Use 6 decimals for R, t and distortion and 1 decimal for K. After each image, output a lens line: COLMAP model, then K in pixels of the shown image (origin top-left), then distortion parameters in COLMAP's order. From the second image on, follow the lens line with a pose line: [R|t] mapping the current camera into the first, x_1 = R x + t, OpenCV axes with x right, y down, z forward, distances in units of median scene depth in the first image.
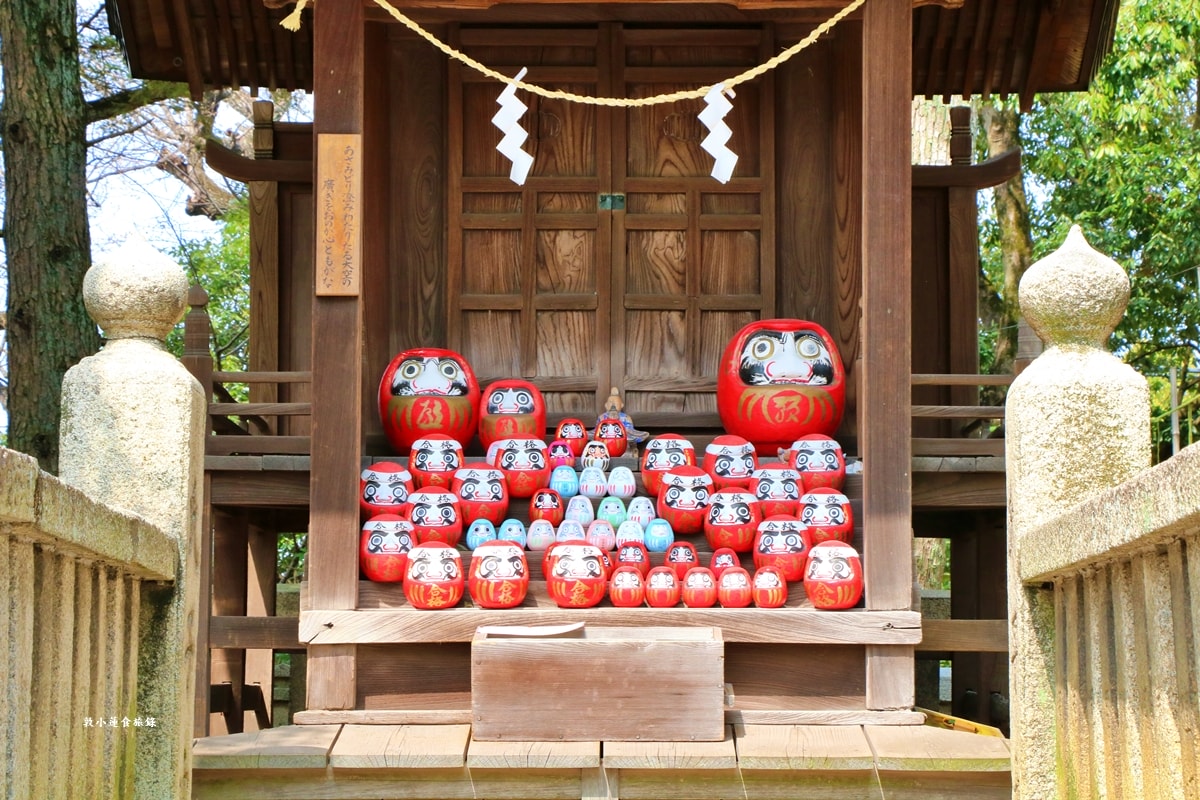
lens RADIAL K [[3077.2, 0, 600.0], [0, 3077.2, 400.0], [0, 0, 1]] dist [0.120971, 0.338239]
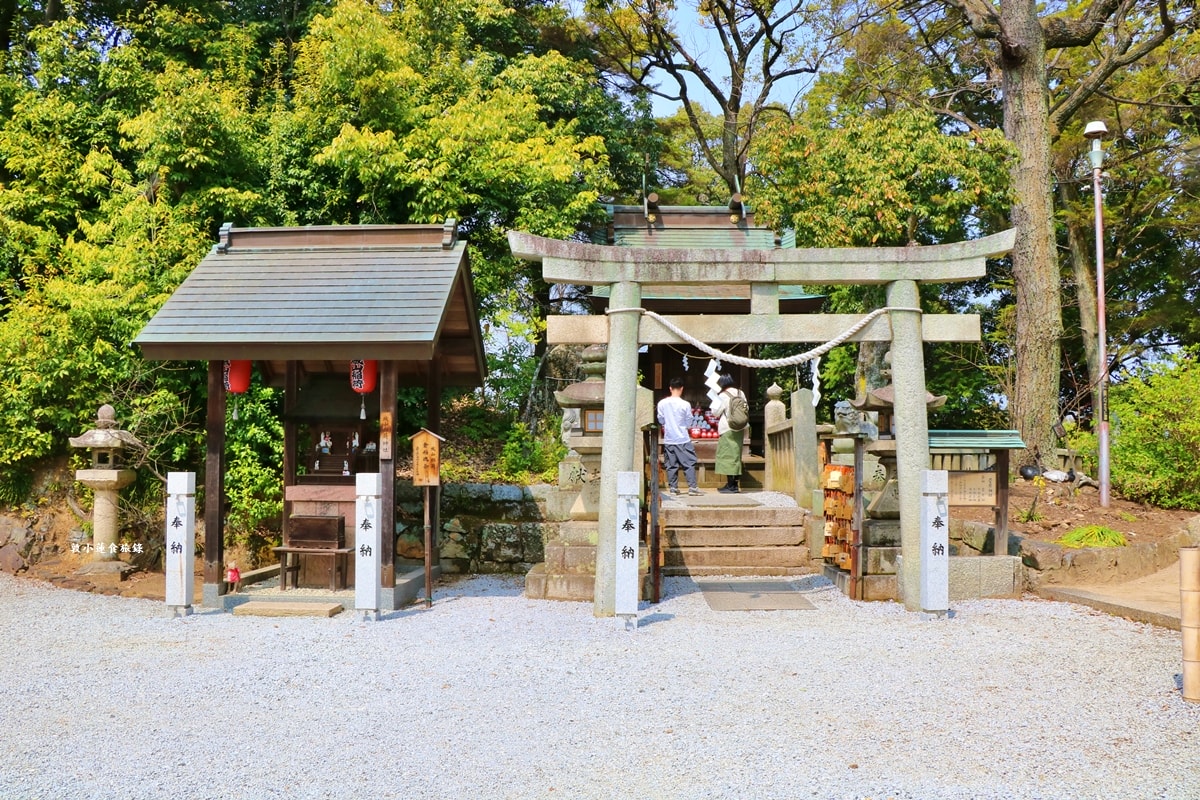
lens RADIAL K [[1119.3, 0, 611.5], [0, 1119.3, 415.1], [0, 0, 1]] dist [-0.159413, 0.218959]
pose [[0.999852, -0.000092, 0.017203, -0.218528], [-0.000664, 0.999035, 0.043926, -0.080444], [-0.017191, -0.043931, 0.998887, -1.276562]]
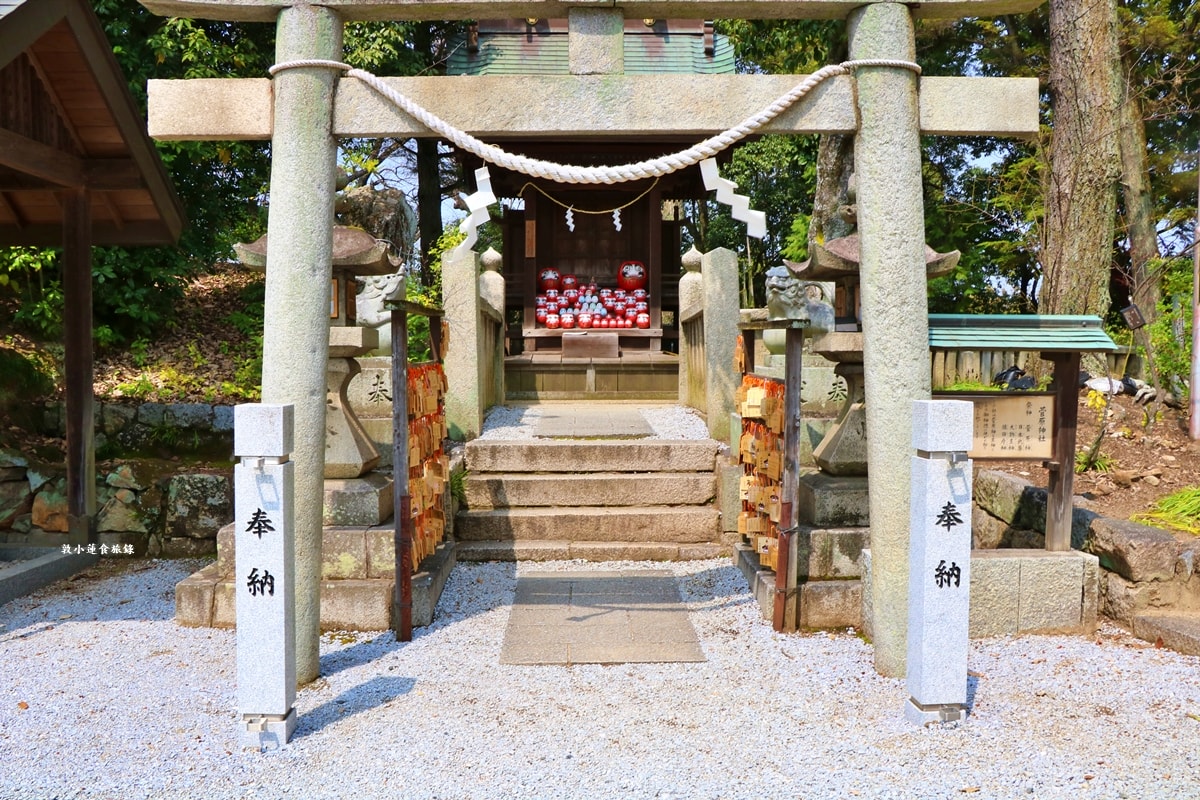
lens RADIAL K [[1119.3, 0, 611.5], [0, 1119.3, 415.1], [0, 0, 1]] dist [-0.159413, 0.218959]
pose [[0.999437, -0.004732, 0.033212, -0.023454], [-0.000038, 0.989841, 0.142180, -0.037178], [-0.033548, -0.142101, 0.989284, -0.601101]]
